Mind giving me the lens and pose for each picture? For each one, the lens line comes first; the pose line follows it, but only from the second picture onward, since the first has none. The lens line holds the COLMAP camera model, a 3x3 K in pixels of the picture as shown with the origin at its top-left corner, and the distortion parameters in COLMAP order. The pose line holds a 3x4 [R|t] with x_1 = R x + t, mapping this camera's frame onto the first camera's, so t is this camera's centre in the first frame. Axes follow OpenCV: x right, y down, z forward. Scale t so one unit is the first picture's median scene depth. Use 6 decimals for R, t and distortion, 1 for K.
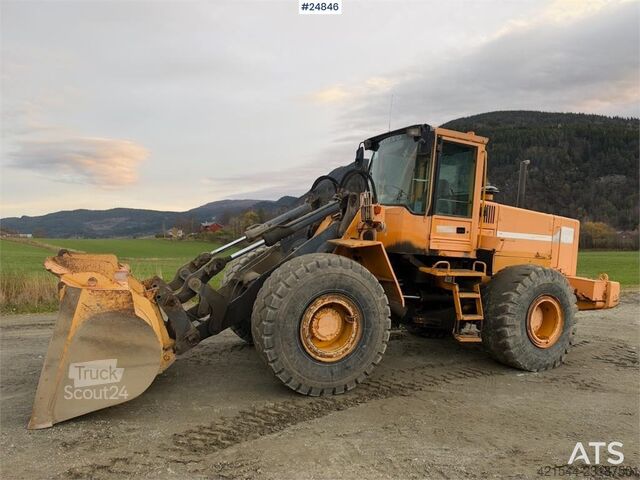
lens RADIAL K [[464.0, 0, 320.0], [0, 464.0, 240.0], [0, 0, 1]] dist [0.050386, -0.096591]
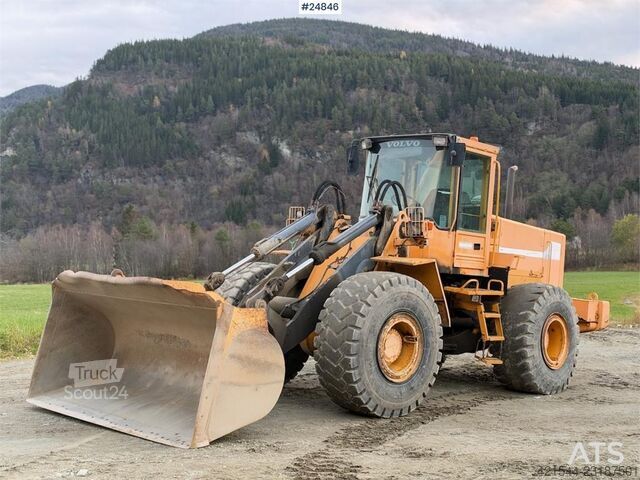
lens RADIAL K [[922.4, 0, 320.0], [0, 922.4, 240.0], [0, 0, 1]] dist [0.086958, 0.082350]
pose [[0.925300, 0.004748, 0.379205, -0.709633], [0.001145, 0.999882, -0.015314, -0.006397], [-0.379233, 0.014604, 0.925186, -0.603891]]
